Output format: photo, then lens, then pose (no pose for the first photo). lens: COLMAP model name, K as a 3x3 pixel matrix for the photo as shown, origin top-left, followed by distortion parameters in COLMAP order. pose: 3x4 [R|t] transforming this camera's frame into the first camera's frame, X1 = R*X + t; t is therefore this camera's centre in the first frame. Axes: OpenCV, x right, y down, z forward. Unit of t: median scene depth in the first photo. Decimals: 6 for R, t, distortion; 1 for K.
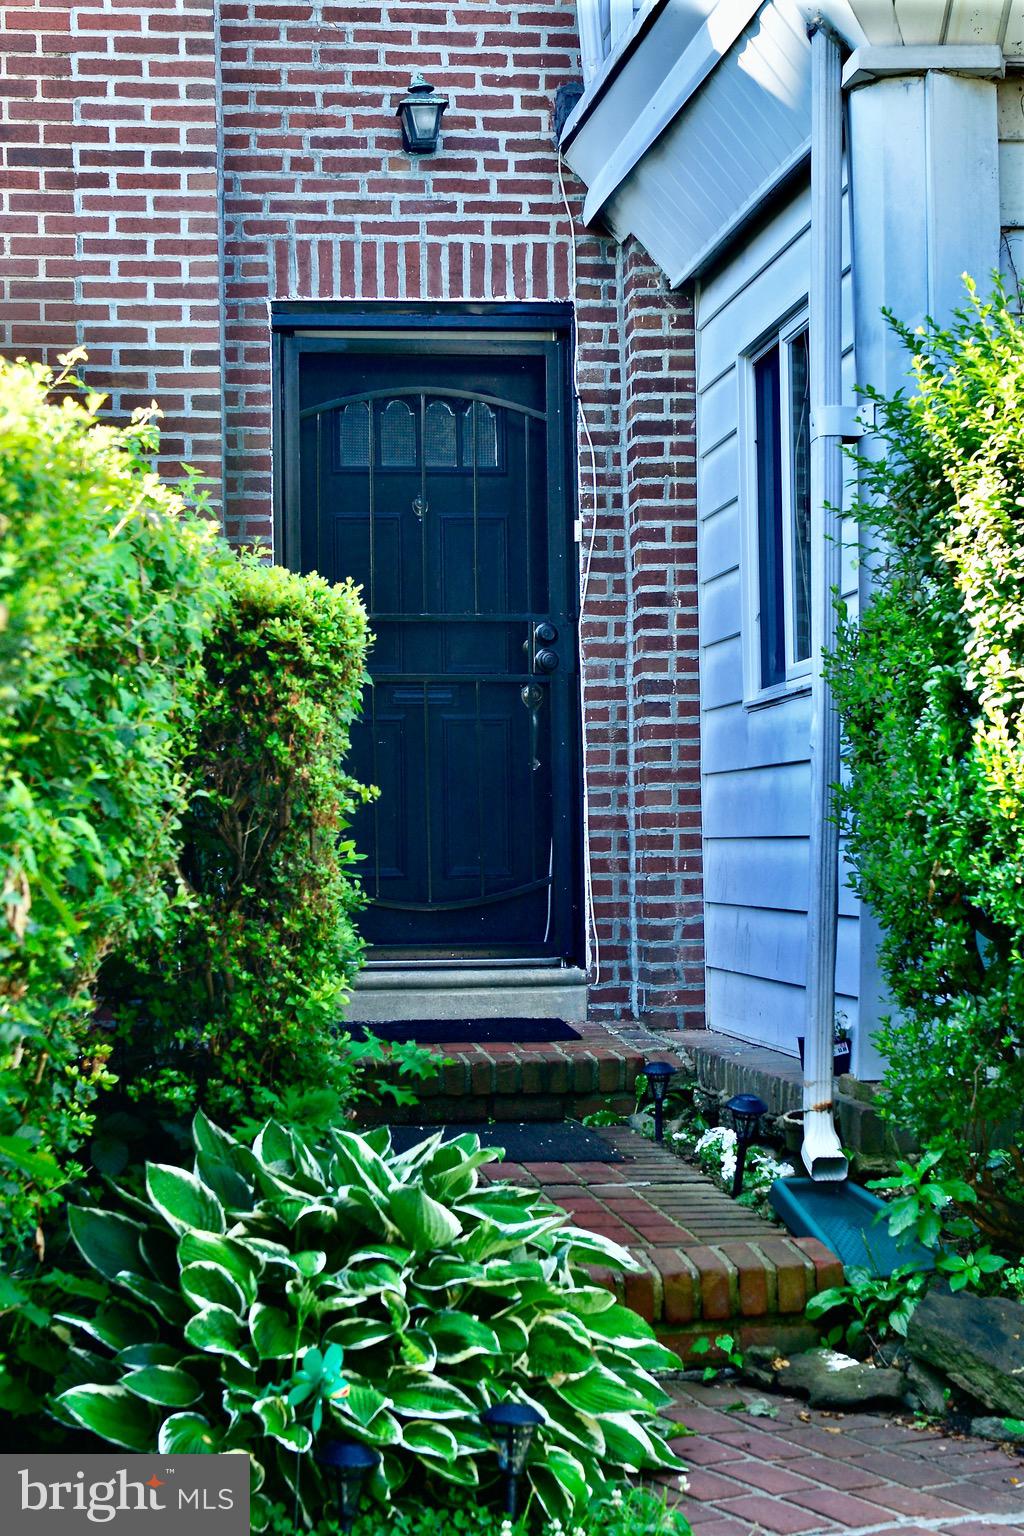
lens RADIAL K [[2730.9, 0, 512.0], [0, 2730.9, 768.0], [0, 0, 1]] dist [0.077163, 0.004371]
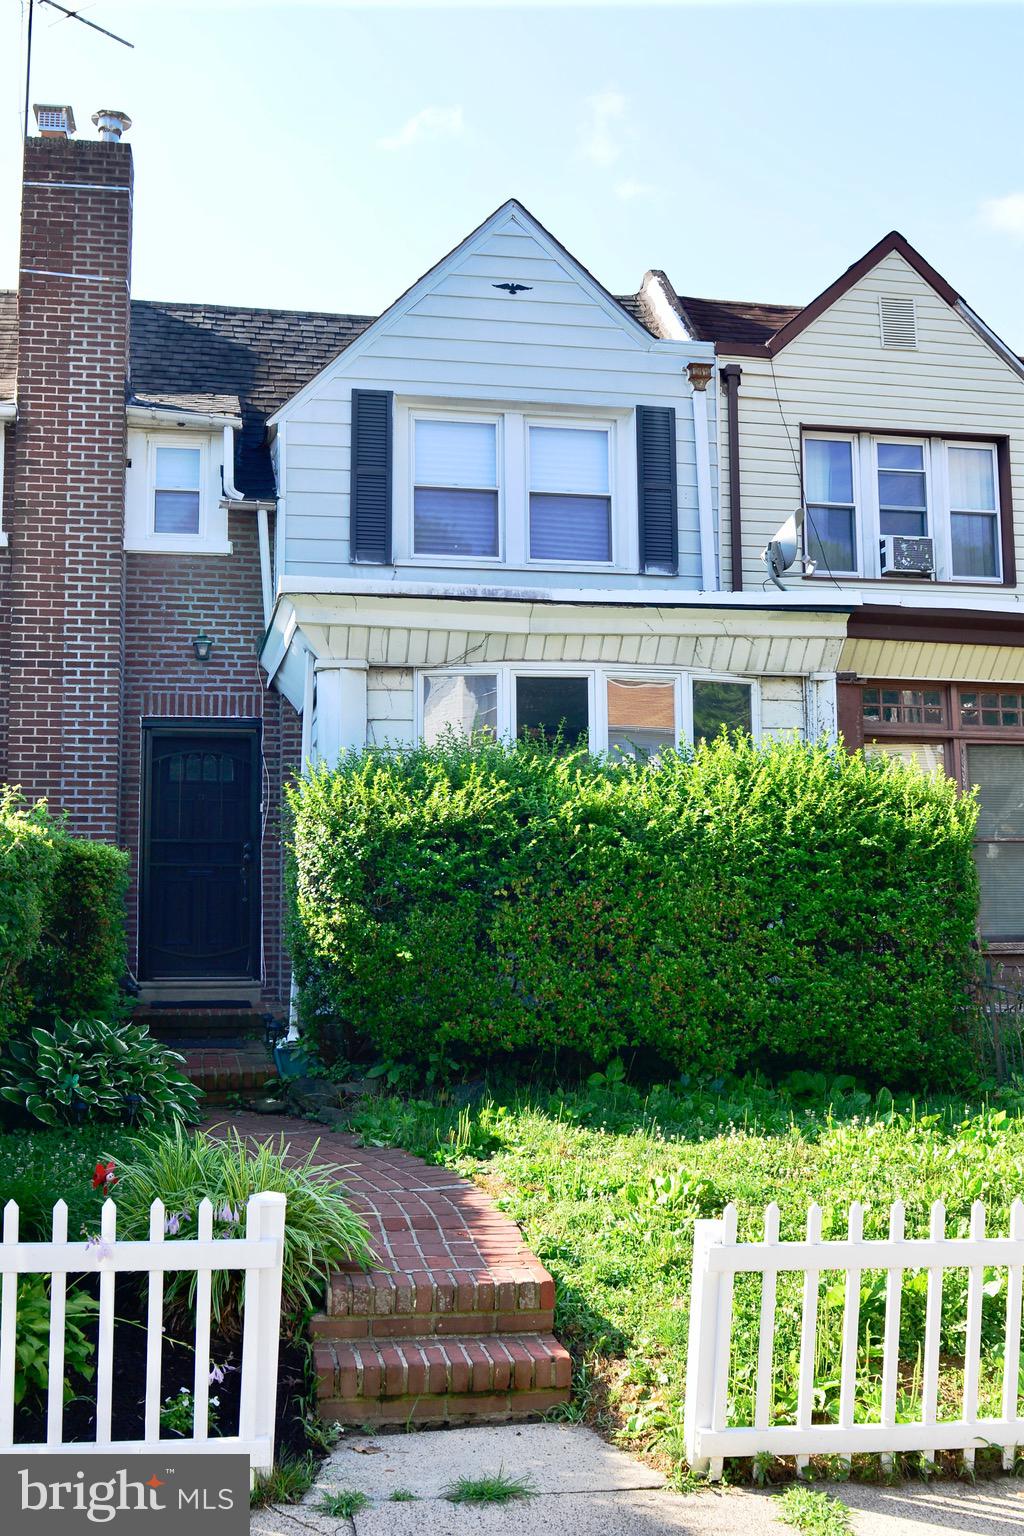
lens RADIAL K [[1589.0, 0, 512.0], [0, 1589.0, 768.0], [0, 0, 1]] dist [-0.048025, -0.007066]
pose [[0.997634, 0.014714, 0.067156, 0.157730], [-0.009765, 0.997252, -0.073438, -0.017630], [-0.068052, 0.072609, 0.995036, -0.489735]]
